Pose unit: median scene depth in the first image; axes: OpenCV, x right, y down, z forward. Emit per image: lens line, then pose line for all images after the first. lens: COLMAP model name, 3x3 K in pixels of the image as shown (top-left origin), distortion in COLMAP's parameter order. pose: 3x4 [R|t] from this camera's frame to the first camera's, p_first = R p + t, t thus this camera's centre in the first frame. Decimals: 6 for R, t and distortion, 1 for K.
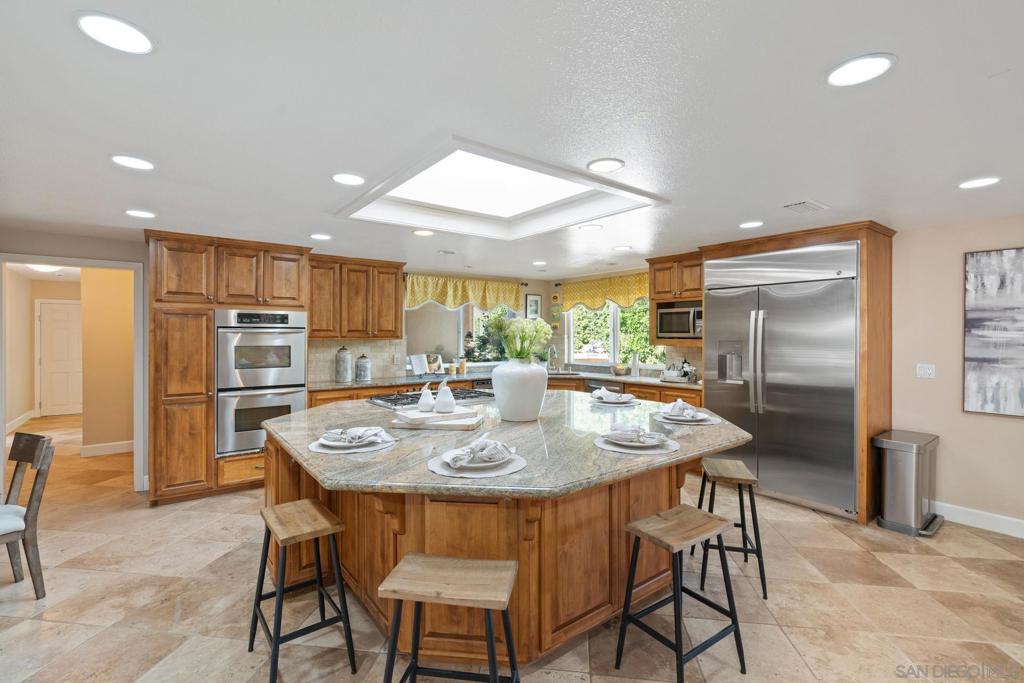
lens RADIAL K [[463.4, 0, 506.9], [0, 463.4, 337.8], [0, 0, 1]] dist [-0.003679, 0.003053]
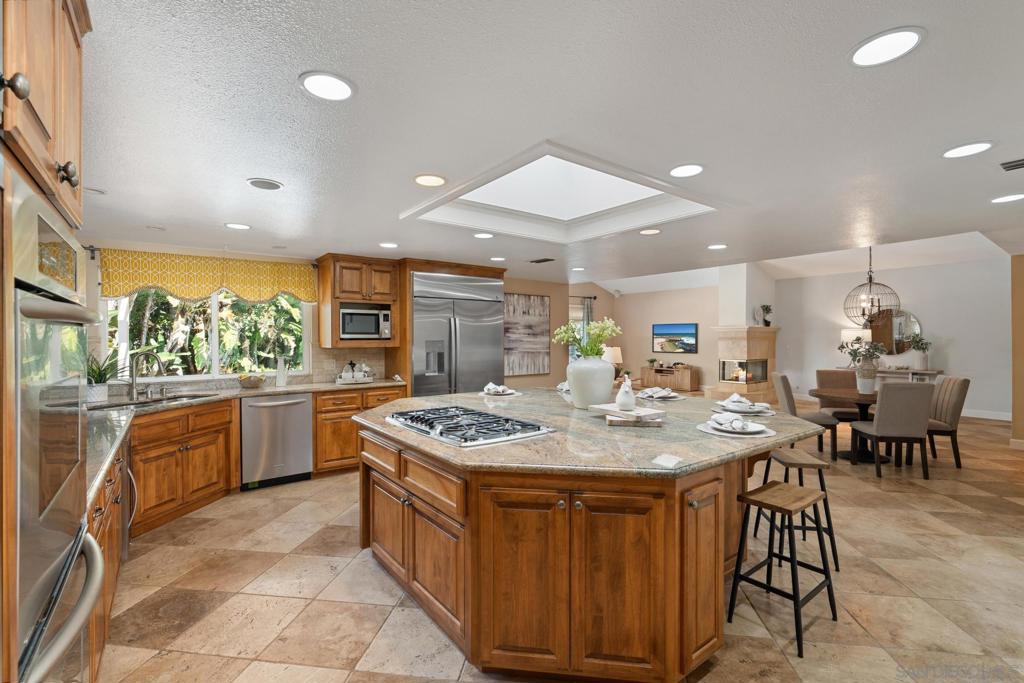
lens RADIAL K [[463.4, 0, 510.7], [0, 463.4, 340.0], [0, 0, 1]] dist [-0.003679, 0.003053]
pose [[0.002241, -0.010458, 0.999943, -0.917814], [0.005243, 0.999932, 0.010446, -0.009832], [-0.999984, 0.005219, 0.002295, 0.973808]]
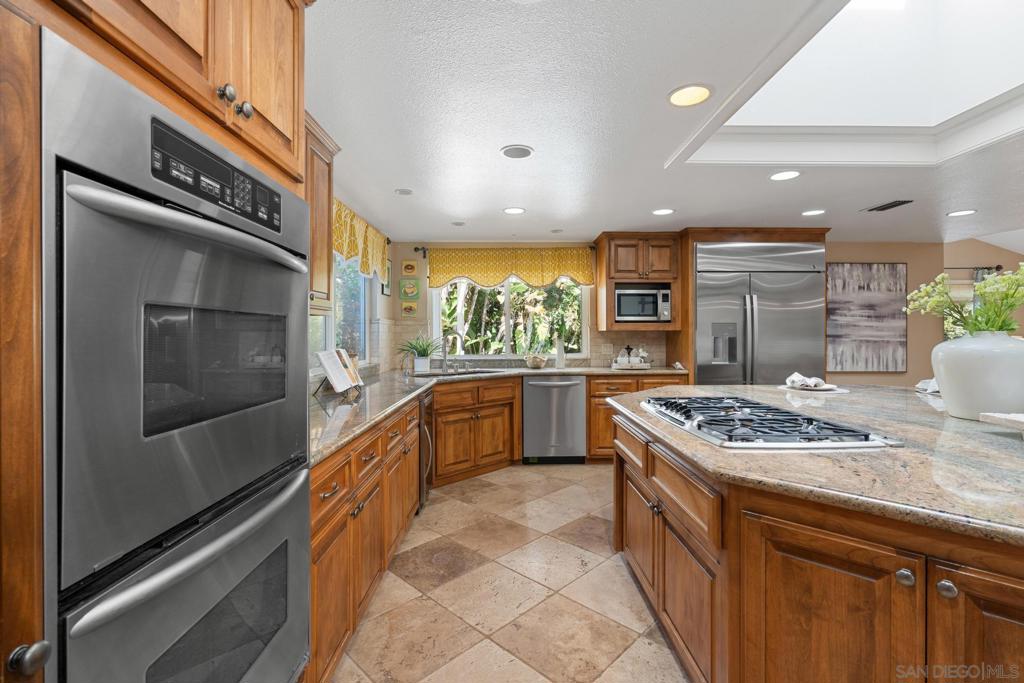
lens RADIAL K [[463.4, 0, 511.1], [0, 463.4, 335.2], [0, 0, 1]] dist [-0.003679, 0.003053]
pose [[0.592239, -0.007977, 0.805723, -0.769250], [0.006732, 0.999965, 0.004952, 0.030093], [-0.805734, 0.002492, 0.592272, 0.945110]]
